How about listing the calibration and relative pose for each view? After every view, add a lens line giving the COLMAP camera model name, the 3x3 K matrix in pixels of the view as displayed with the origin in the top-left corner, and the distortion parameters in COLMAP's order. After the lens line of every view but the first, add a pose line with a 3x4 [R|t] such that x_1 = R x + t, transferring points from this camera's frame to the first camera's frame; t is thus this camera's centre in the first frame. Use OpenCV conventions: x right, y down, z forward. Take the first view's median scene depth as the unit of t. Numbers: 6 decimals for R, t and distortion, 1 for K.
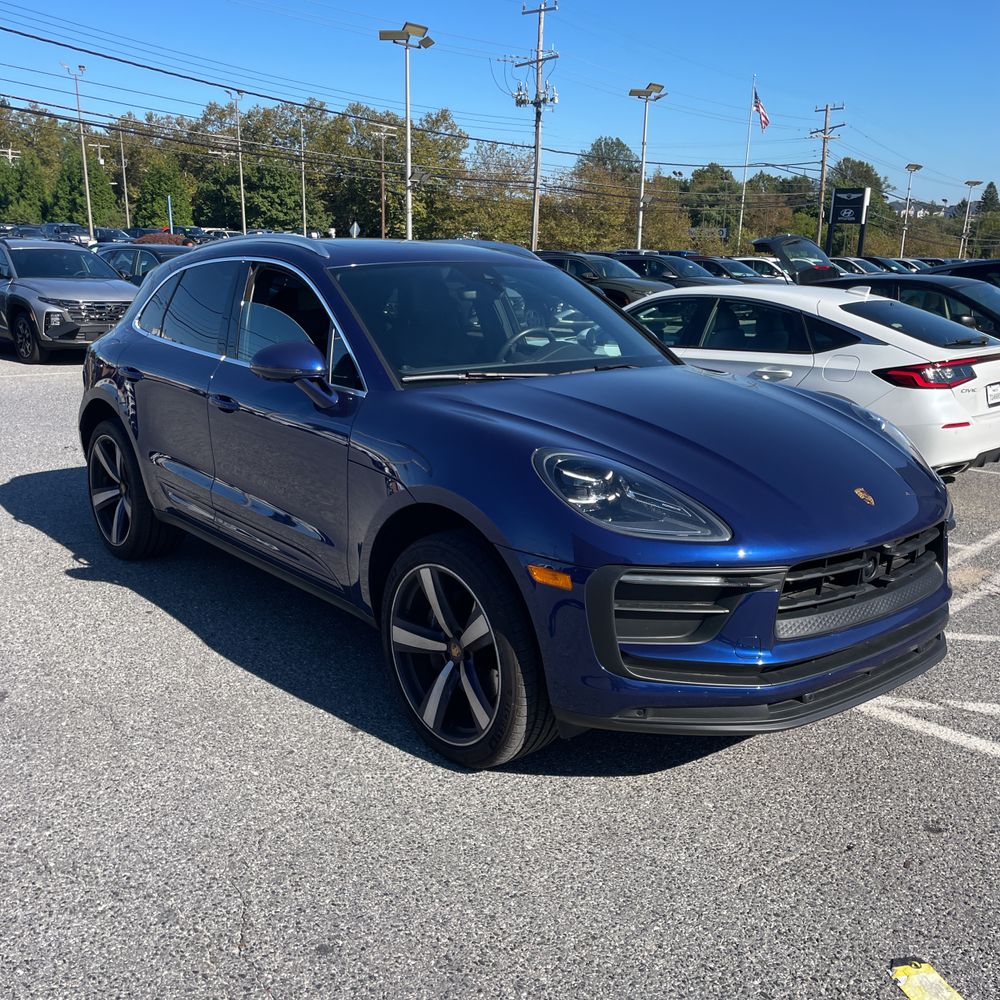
lens RADIAL K [[1004.5, 0, 503.3], [0, 1004.5, 510.1], [0, 0, 1]] dist [0.088615, -0.121946]
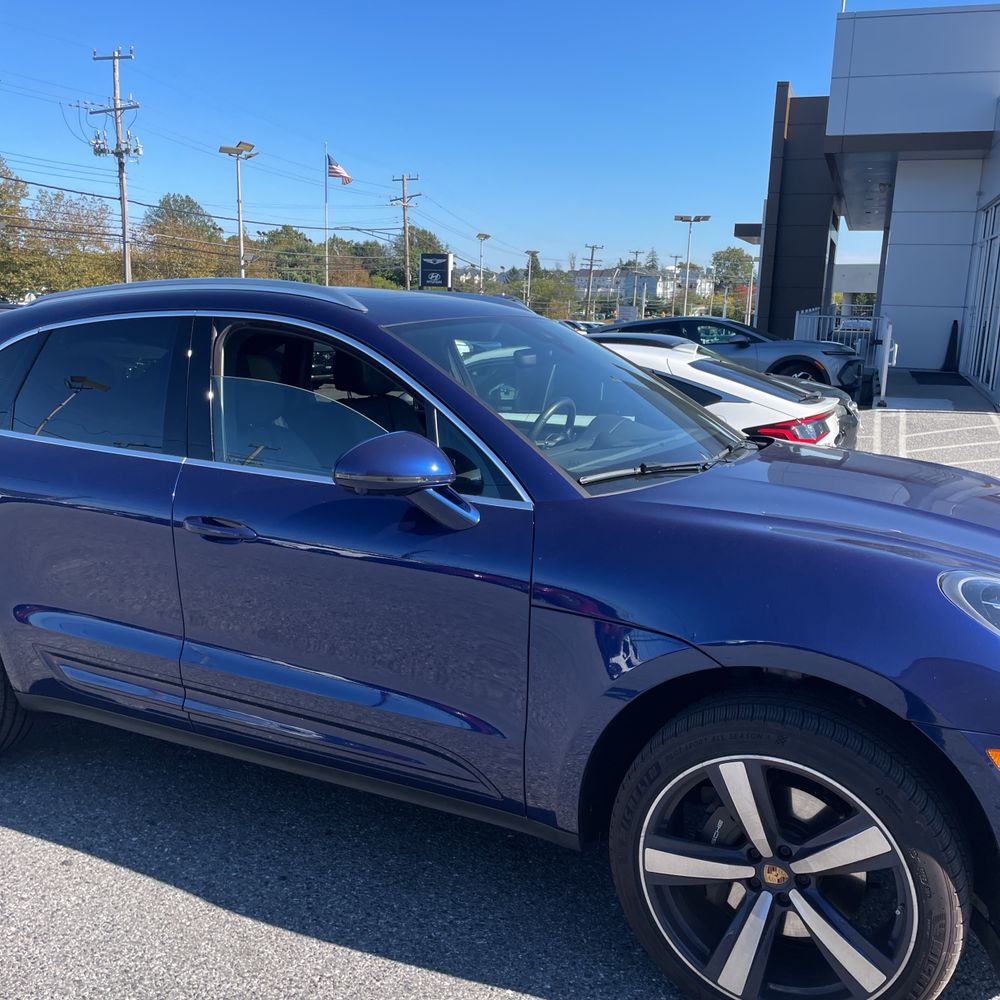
lens RADIAL K [[999.0, 0, 492.7], [0, 999.0, 510.2], [0, 0, 1]] dist [0.086218, -0.111451]
pose [[0.920859, -0.075551, 0.382506, -0.031569], [0.096246, 0.994734, -0.035232, -0.006845], [-0.377830, 0.069258, 0.923281, 0.028371]]
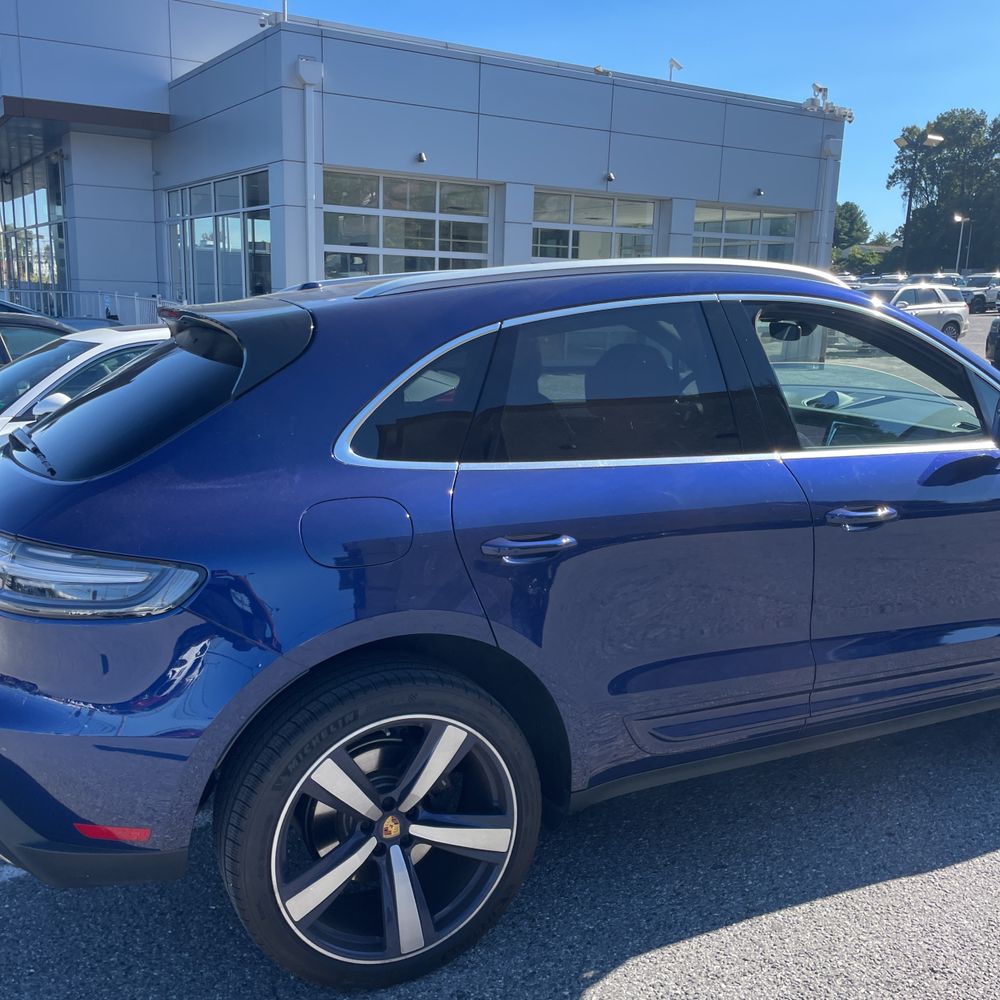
lens RADIAL K [[1007.8, 0, 492.5], [0, 1007.8, 512.6], [0, 0, 1]] dist [0.096224, -0.135001]
pose [[0.271582, -0.213187, 0.938507, -0.082148], [0.242619, 0.958828, 0.147595, -0.022409], [-0.931332, 0.187615, 0.312123, 0.086815]]
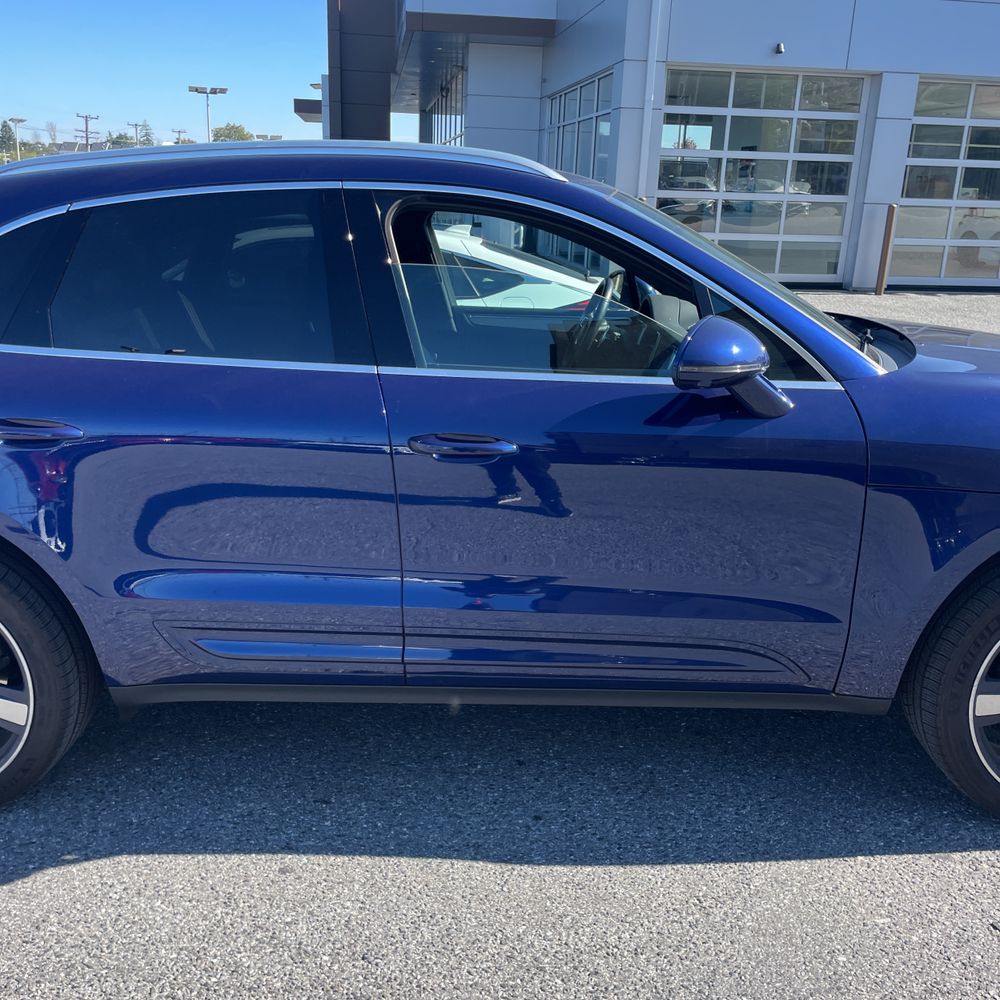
lens RADIAL K [[1004.0, 0, 490.2], [0, 1004.0, 502.8], [0, 0, 1]] dist [0.096960, -0.137886]
pose [[0.652256, -0.219875, 0.725408, -0.059454], [0.185475, 0.974209, 0.128517, -0.012713], [-0.734956, 0.050719, 0.676215, 0.053475]]
